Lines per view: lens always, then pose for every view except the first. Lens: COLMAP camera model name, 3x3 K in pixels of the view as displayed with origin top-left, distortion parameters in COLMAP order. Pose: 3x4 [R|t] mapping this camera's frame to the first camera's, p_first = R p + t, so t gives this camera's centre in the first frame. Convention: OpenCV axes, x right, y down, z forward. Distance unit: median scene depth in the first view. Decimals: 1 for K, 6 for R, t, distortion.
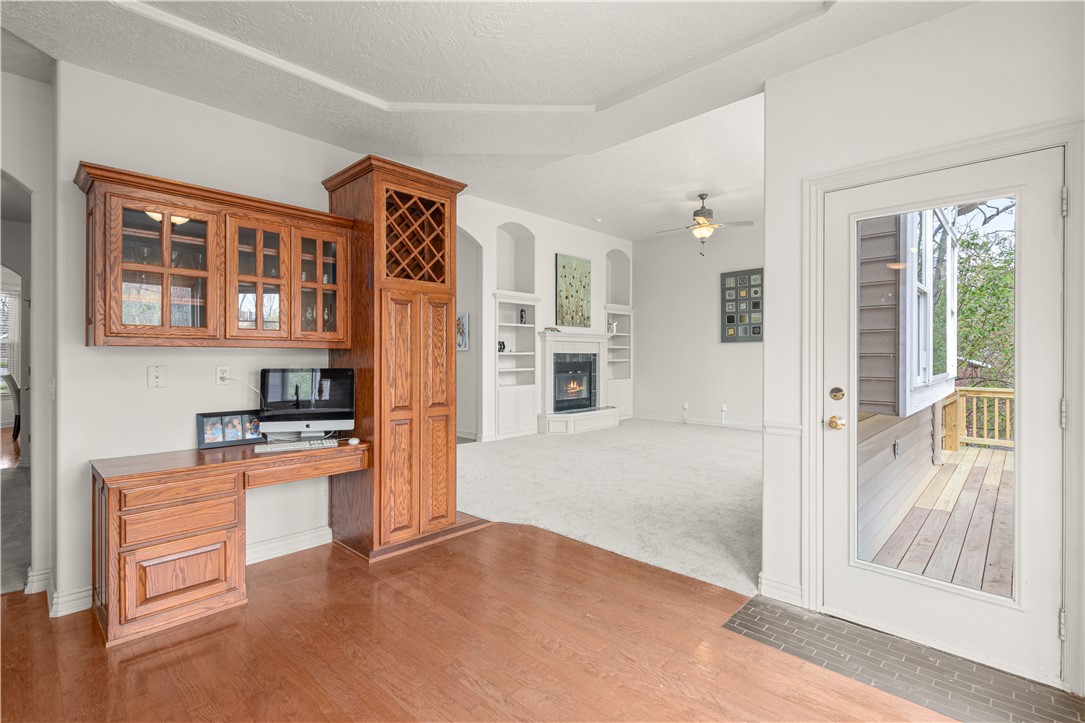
lens RADIAL K [[503.9, 0, 543.1], [0, 503.9, 360.0], [0, 0, 1]] dist [0.002524, -0.002415]
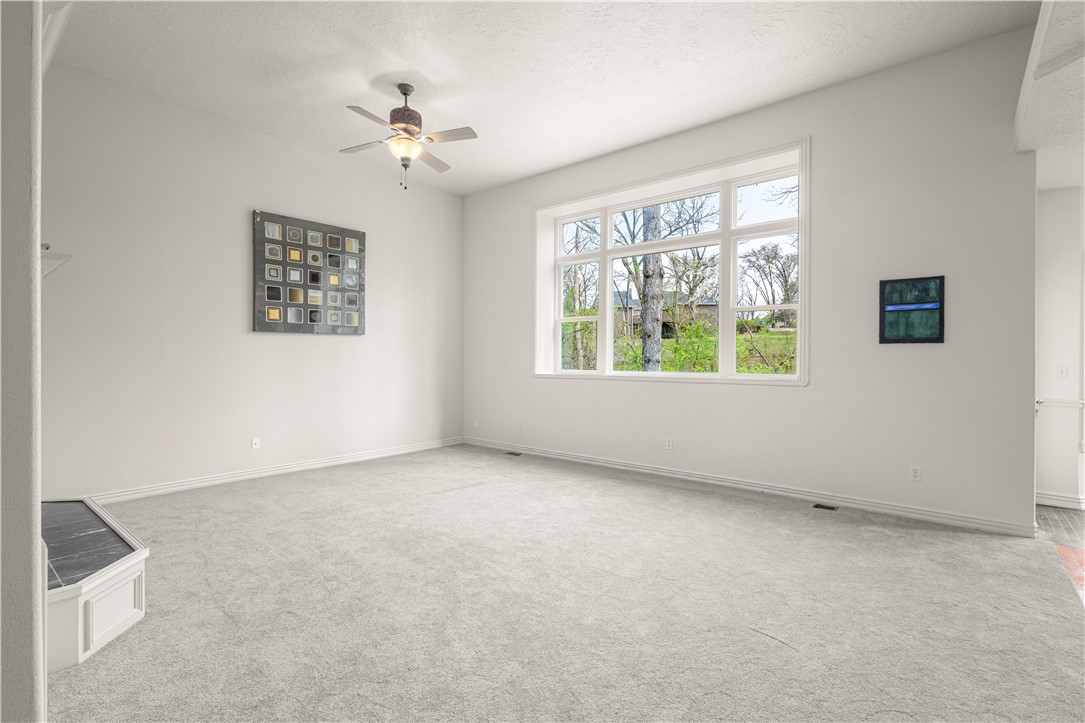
lens RADIAL K [[503.9, 0, 534.3], [0, 503.9, 363.6], [0, 0, 1]] dist [0.002524, -0.002415]
pose [[-0.066526, -0.015389, 0.997666, -0.247781], [-0.002367, 0.999881, 0.015265, -0.008172], [-0.997782, -0.001346, -0.066555, 0.749019]]
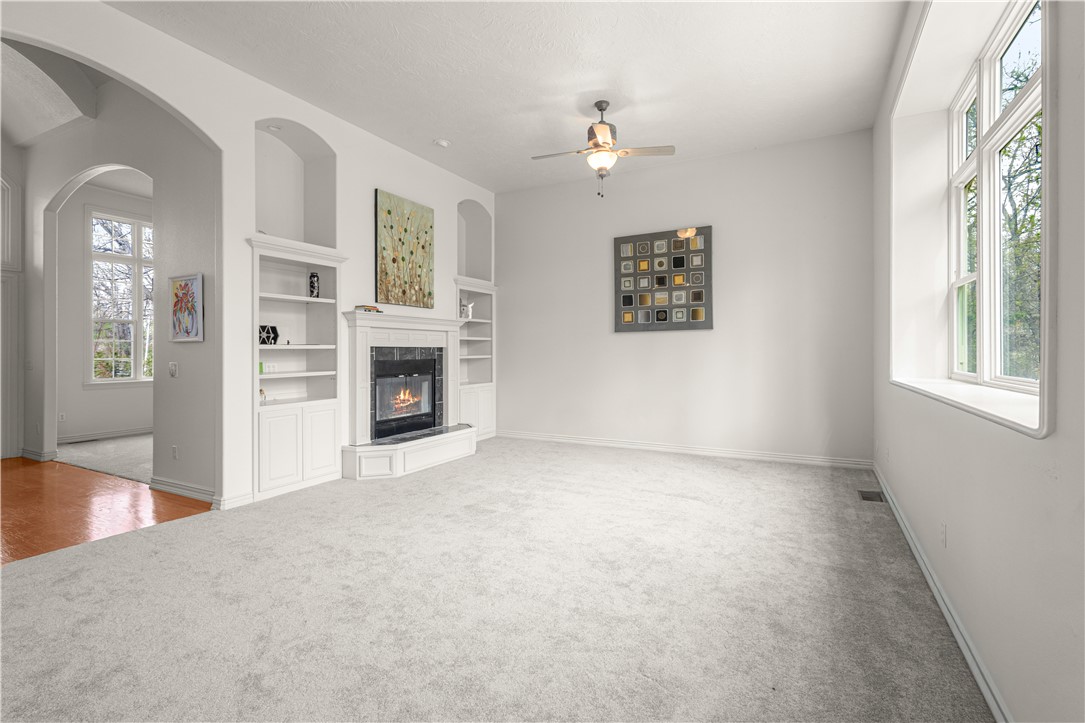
lens RADIAL K [[503.9, 0, 545.2], [0, 503.9, 353.4], [0, 0, 1]] dist [0.002524, -0.002415]
pose [[0.962177, -0.003331, 0.272404, 0.057781], [0.003883, 0.999991, -0.001487, -0.003236], [-0.272397, 0.002488, 0.962182, 0.333449]]
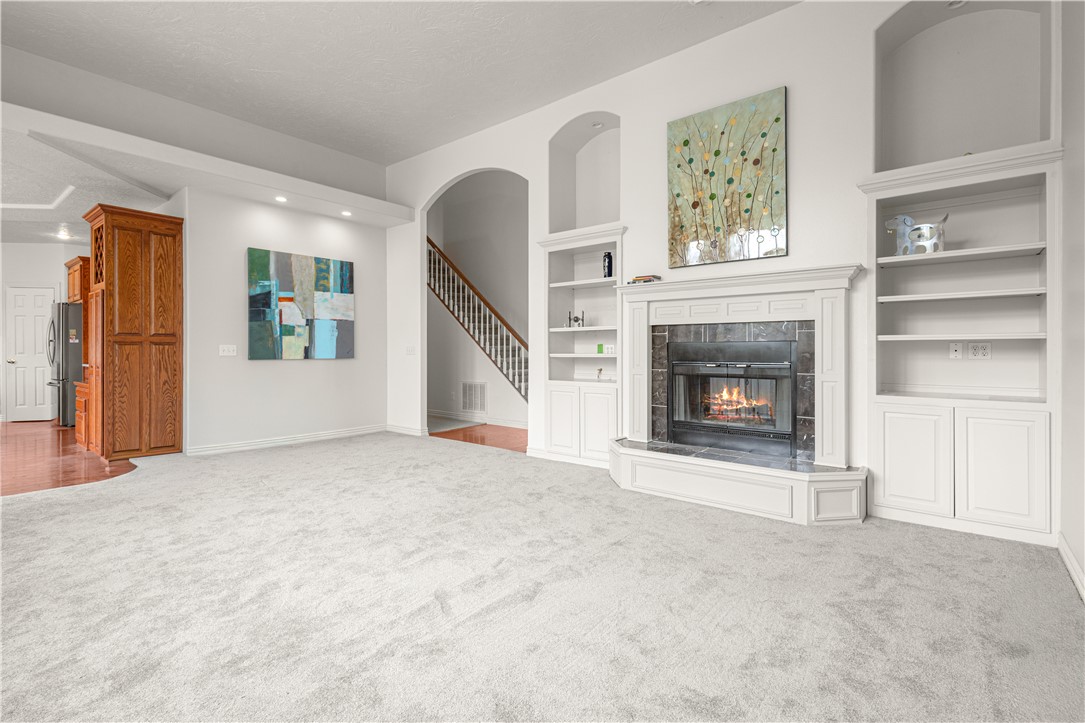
lens RADIAL K [[503.9, 0, 543.0], [0, 503.9, 349.8], [0, 0, 1]] dist [0.002524, -0.002415]
pose [[0.075866, 0.000889, -0.997118, 0.512983], [-0.006042, 0.999982, 0.000432, 0.011718], [0.997100, 0.005992, 0.075870, 0.840295]]
